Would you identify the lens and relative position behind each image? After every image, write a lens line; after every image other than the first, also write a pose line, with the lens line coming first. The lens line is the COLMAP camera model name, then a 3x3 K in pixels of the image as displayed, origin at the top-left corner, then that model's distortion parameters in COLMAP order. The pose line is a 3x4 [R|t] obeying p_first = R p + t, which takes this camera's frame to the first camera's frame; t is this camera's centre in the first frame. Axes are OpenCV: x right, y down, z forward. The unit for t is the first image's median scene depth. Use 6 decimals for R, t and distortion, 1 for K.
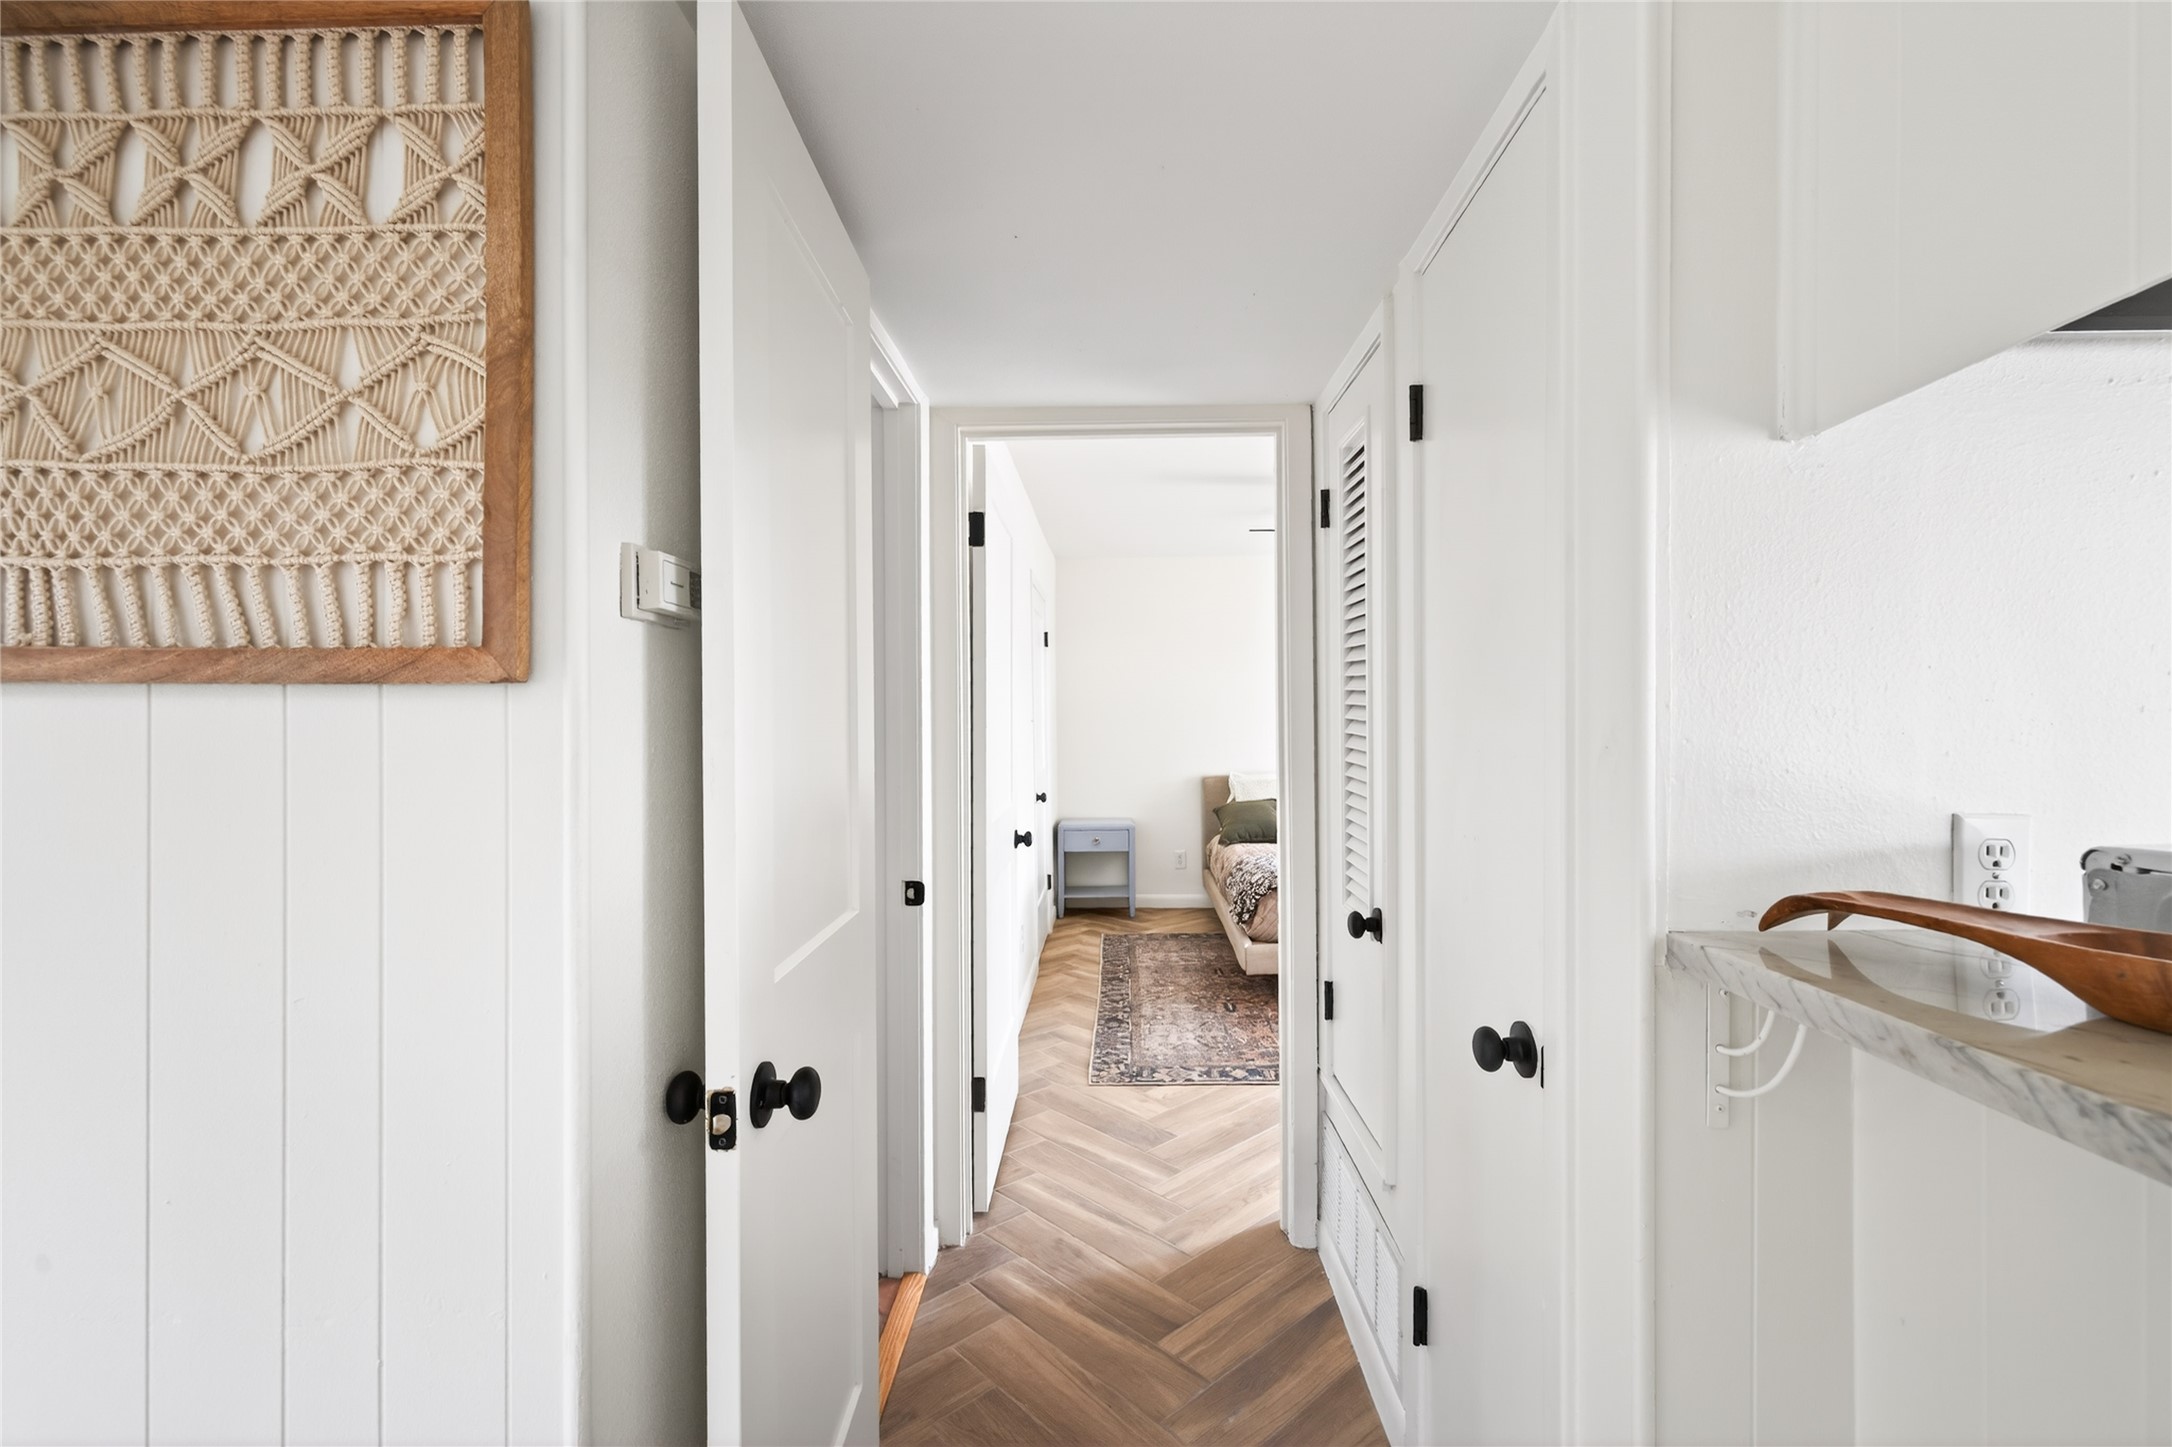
lens RADIAL K [[923.5, 0, 1085.0], [0, 923.5, 718.4], [0, 0, 1]] dist [0.004063, -0.000708]
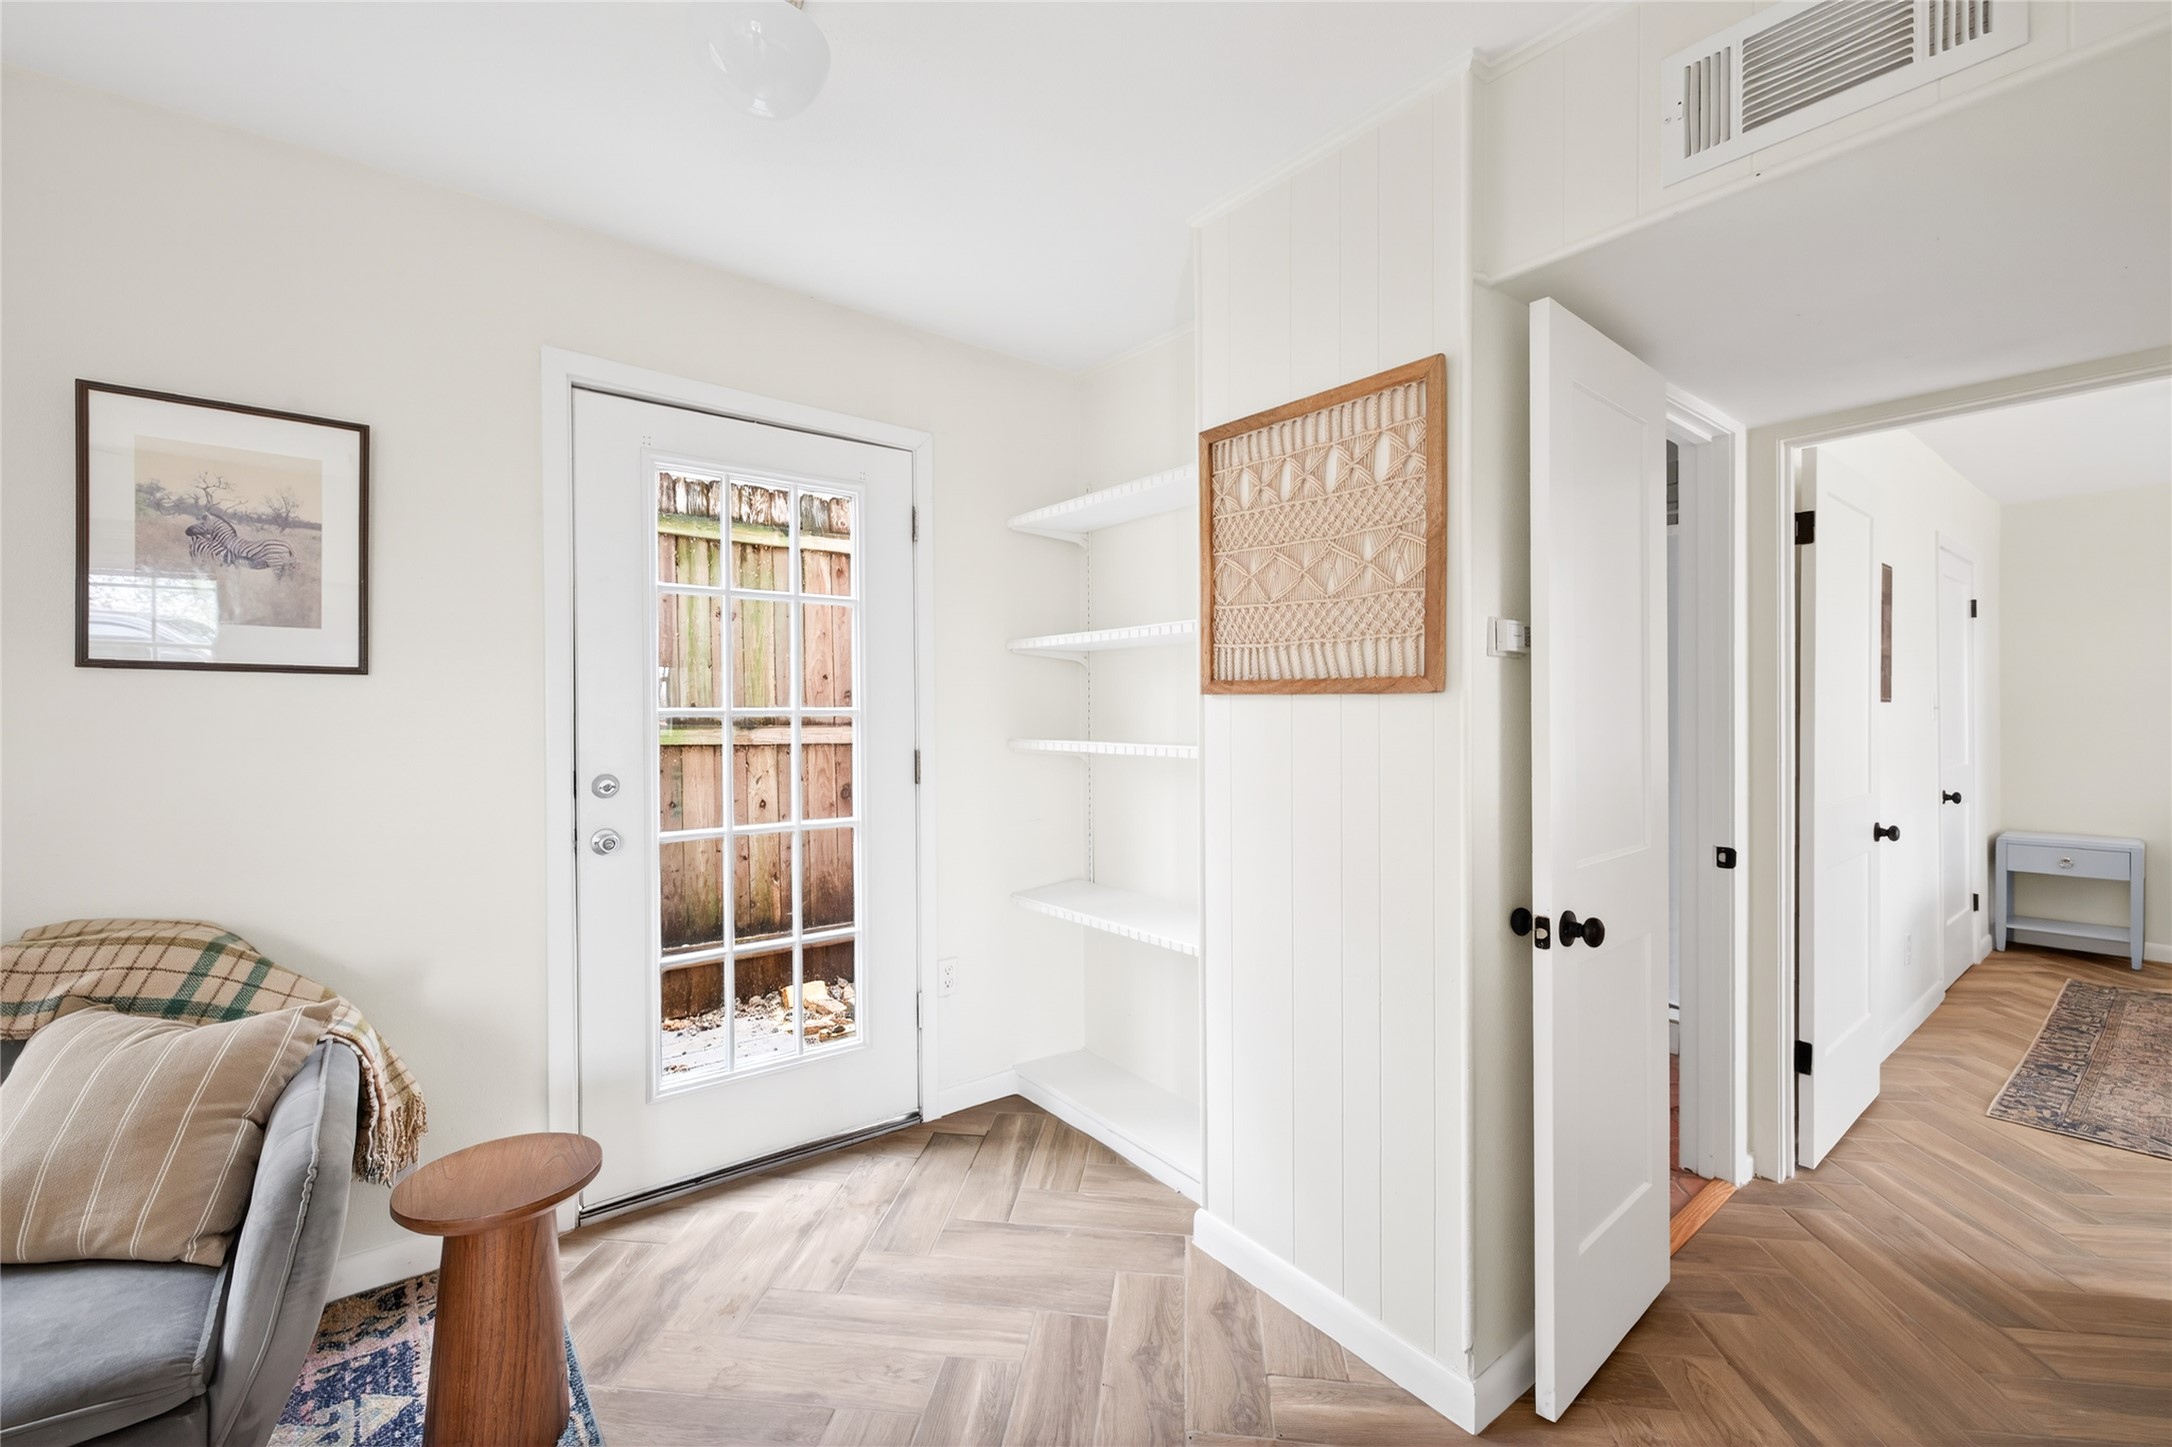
lens RADIAL K [[907.0, 0, 1086.5], [0, 907.0, 714.9], [0, 0, 1]] dist [0.006563, -0.001619]
pose [[0.651673, 0.006966, -0.758468, 0.349824], [0.002702, 0.999930, 0.011506, -0.011720], [0.758495, -0.009547, 0.651609, -0.780587]]
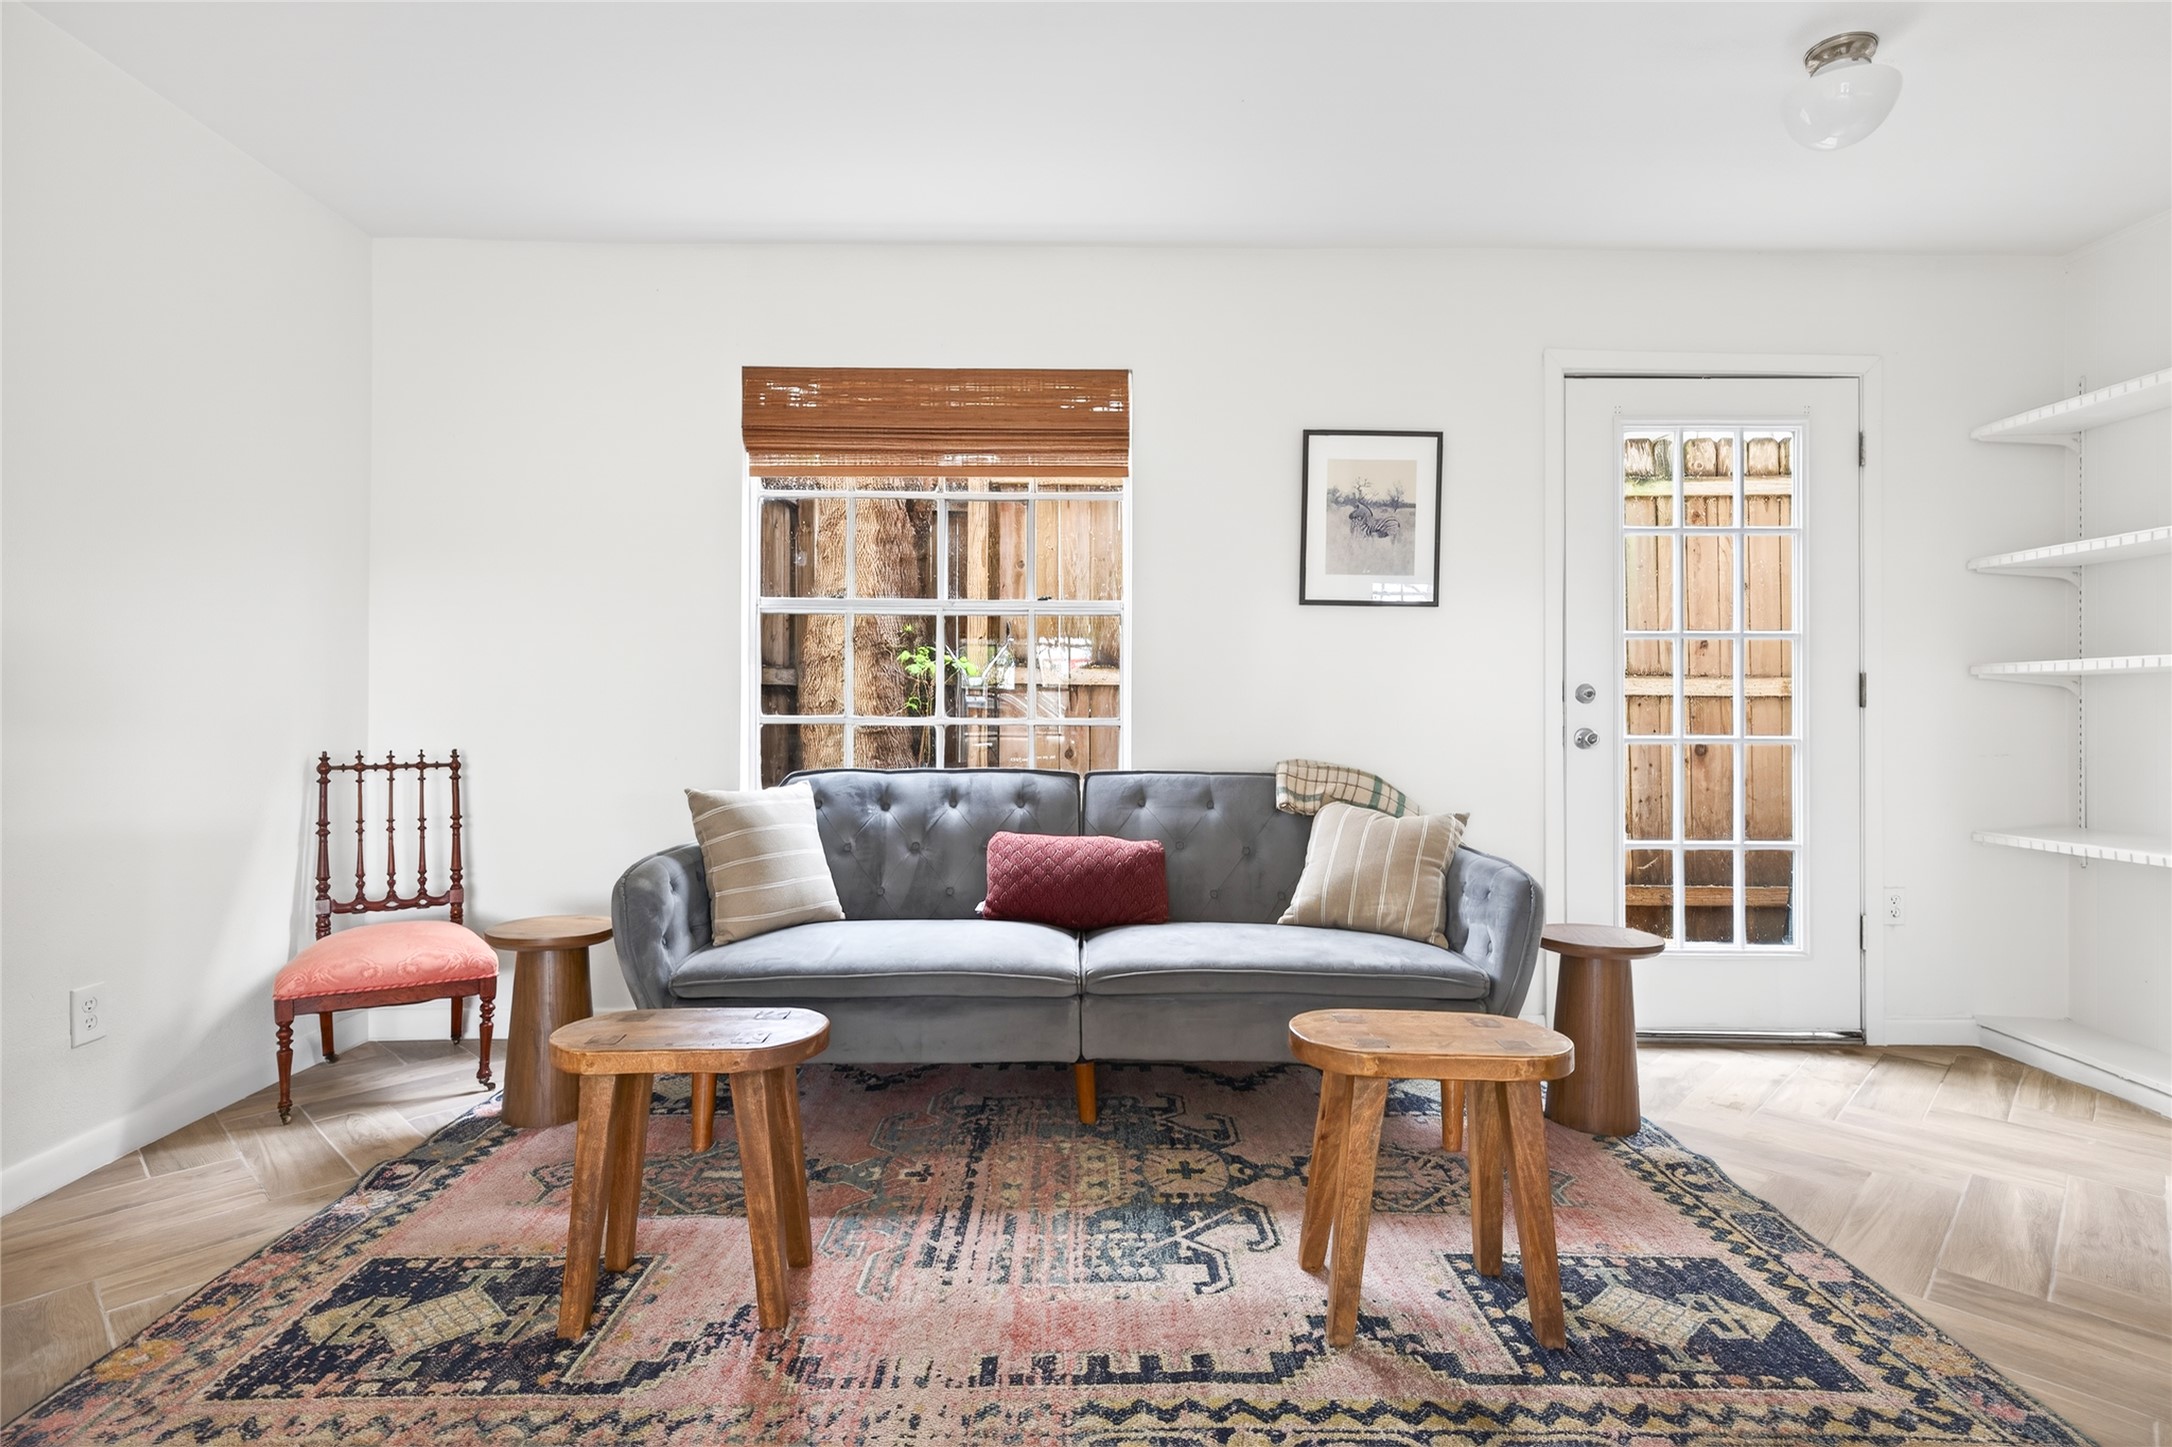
lens RADIAL K [[1093.7, 0, 1086.8], [0, 1093.7, 714.8], [0, 0, 1]] dist [-0.004646, 0.001159]
pose [[0.056374, -0.000388, -0.998410, 1.178919], [0.002624, 0.999997, -0.000241, 0.264300], [0.998406, -0.002606, 0.056374, -2.008016]]
